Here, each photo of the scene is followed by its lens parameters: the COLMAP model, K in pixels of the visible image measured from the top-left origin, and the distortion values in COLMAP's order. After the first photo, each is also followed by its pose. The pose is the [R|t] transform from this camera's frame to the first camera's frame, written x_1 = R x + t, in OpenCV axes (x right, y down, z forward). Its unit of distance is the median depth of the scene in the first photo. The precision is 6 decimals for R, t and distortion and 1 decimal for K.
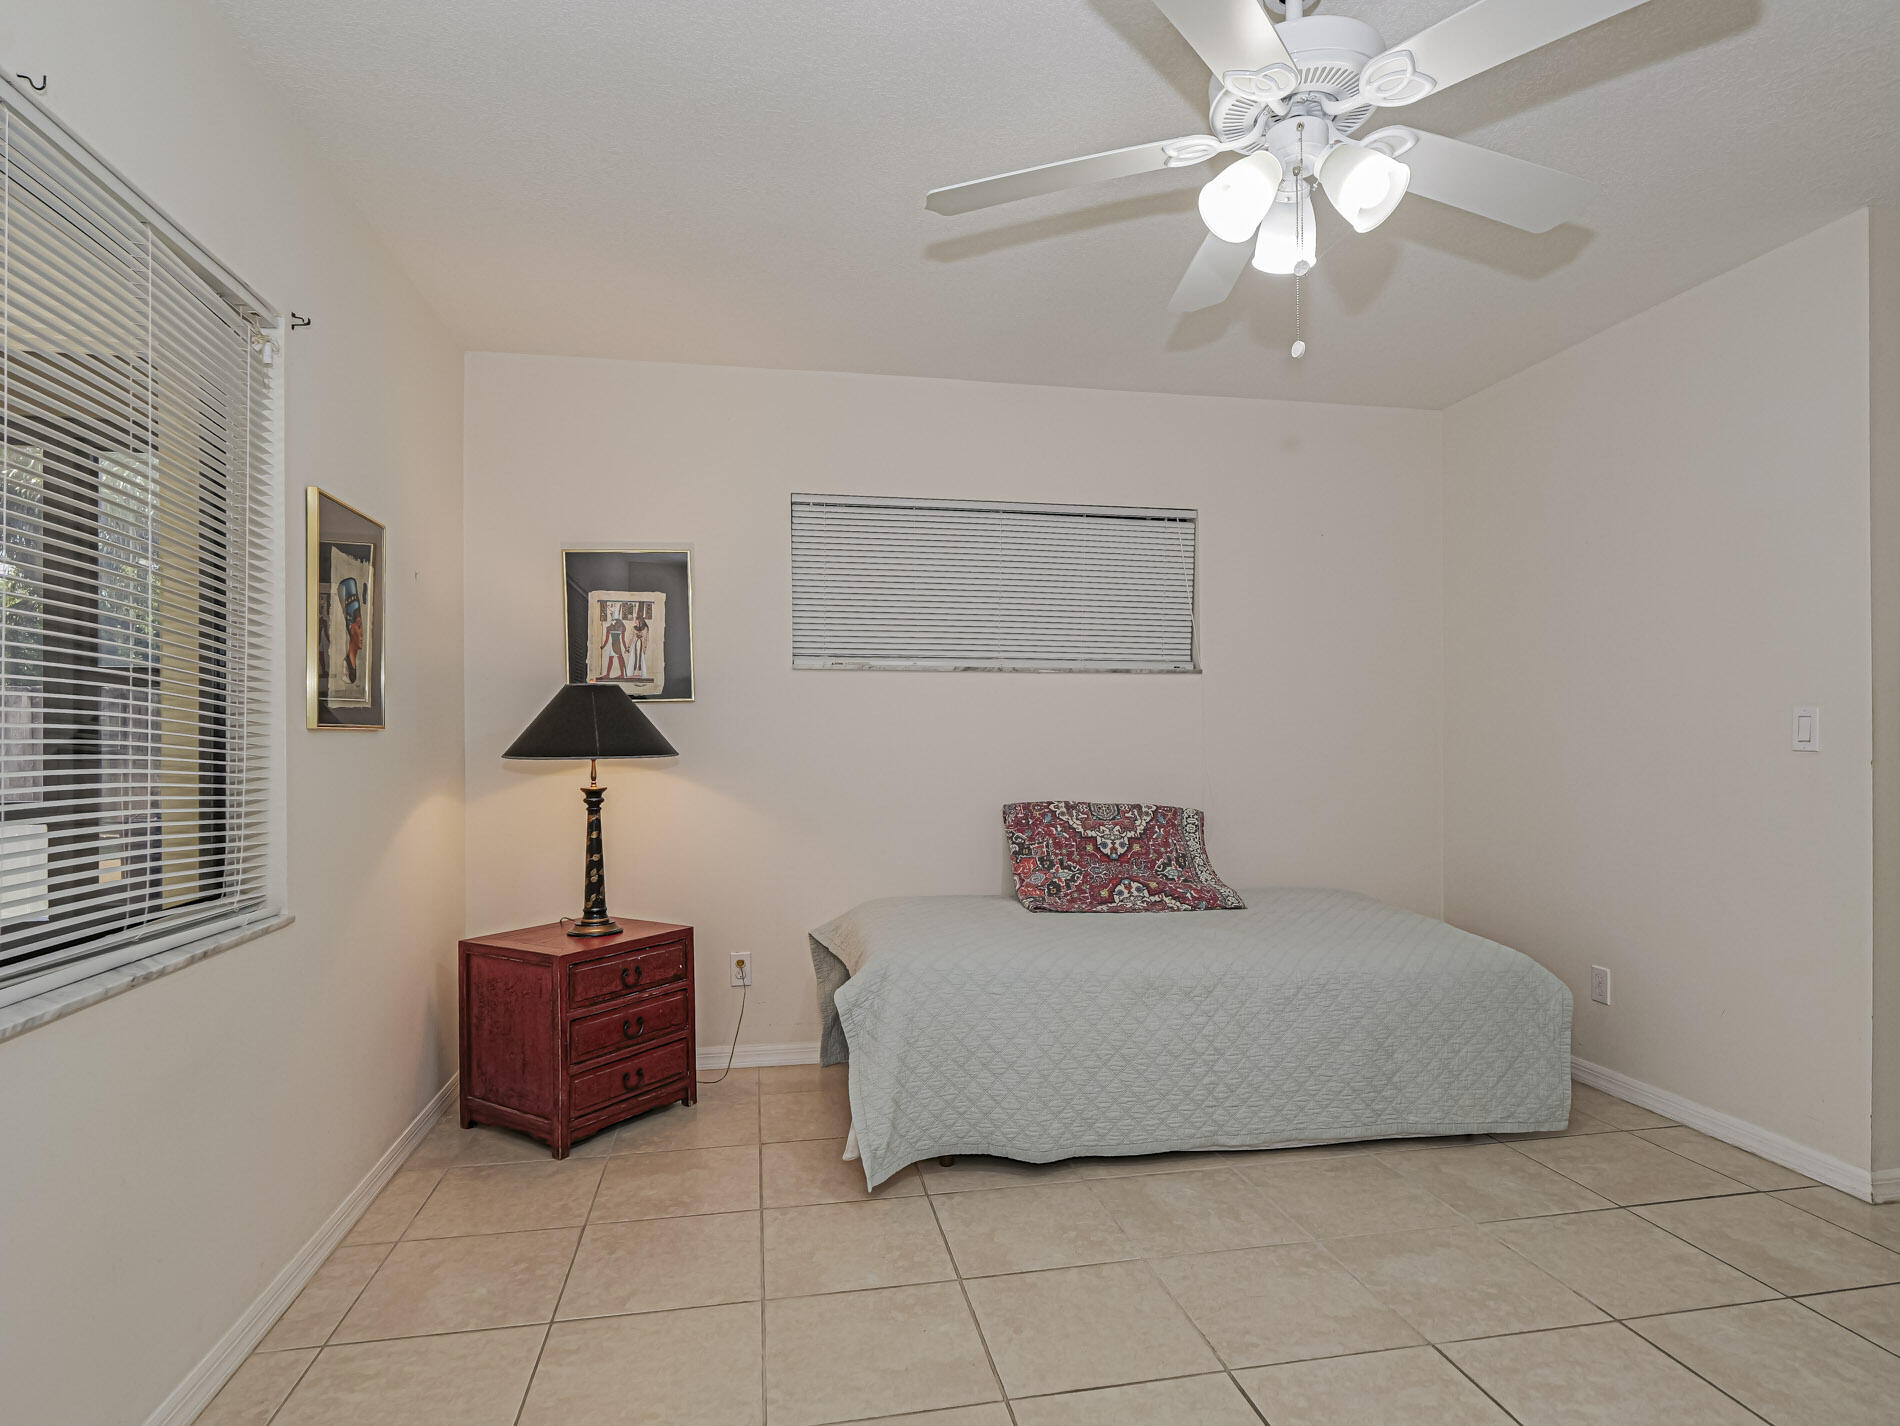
lens RADIAL K [[1032.3, 0, 950.4], [0, 1032.3, 697.5], [0, 0, 1]] dist [0.000697, 0.000531]
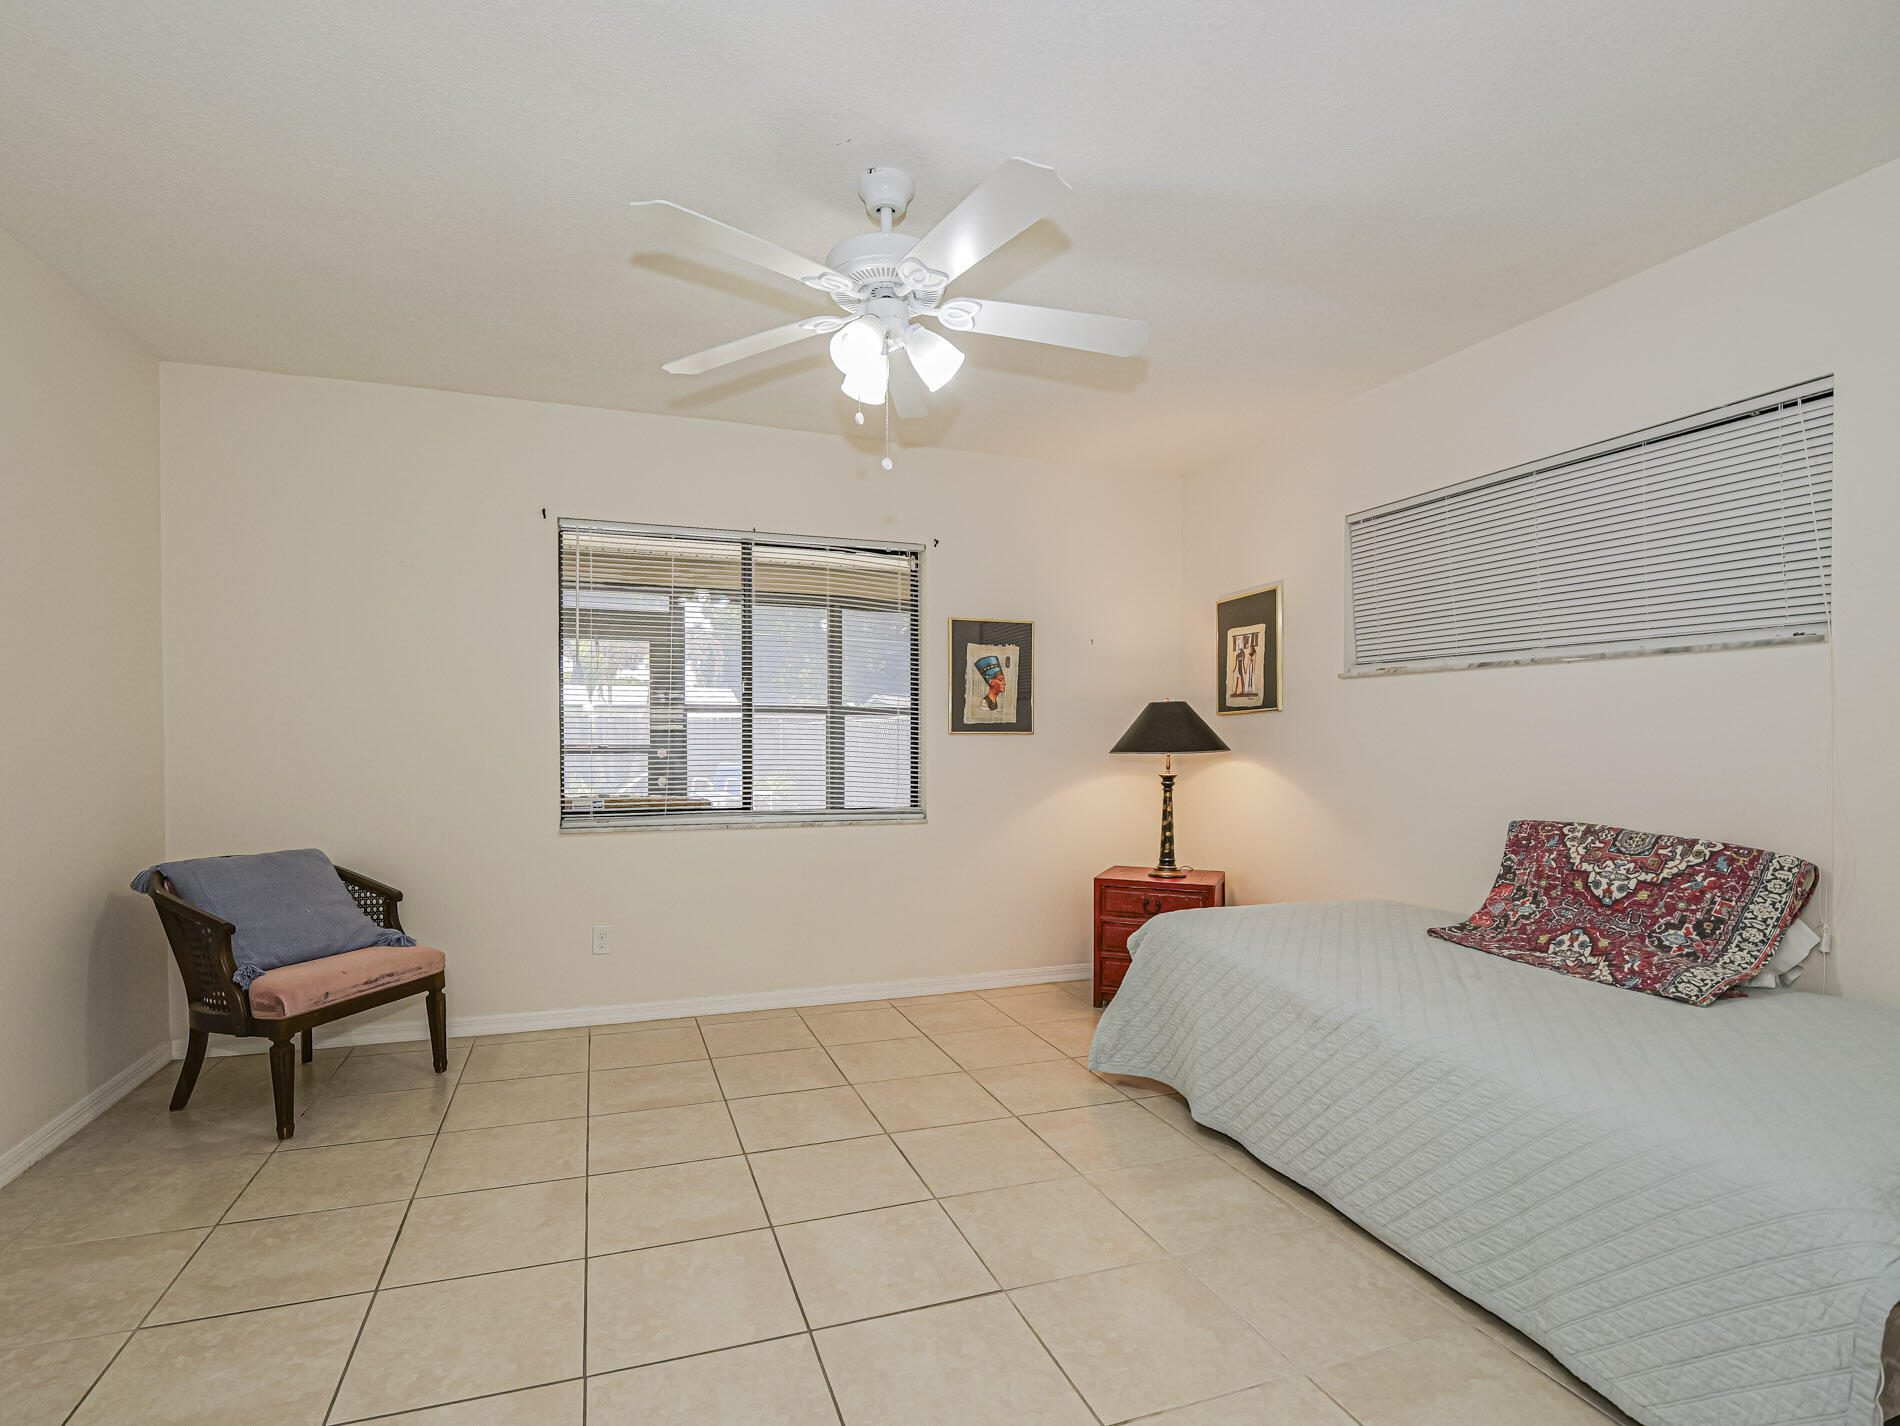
lens RADIAL K [[938.6, 0, 914.2], [0, 938.6, 698.0], [0, 0, 1]] dist [0.000645, -0.006596]
pose [[0.139436, -0.037189, -0.989533, 0.793567], [0.033914, 0.998888, -0.032762, 0.011448], [0.989650, -0.028991, 0.140542, 0.421432]]
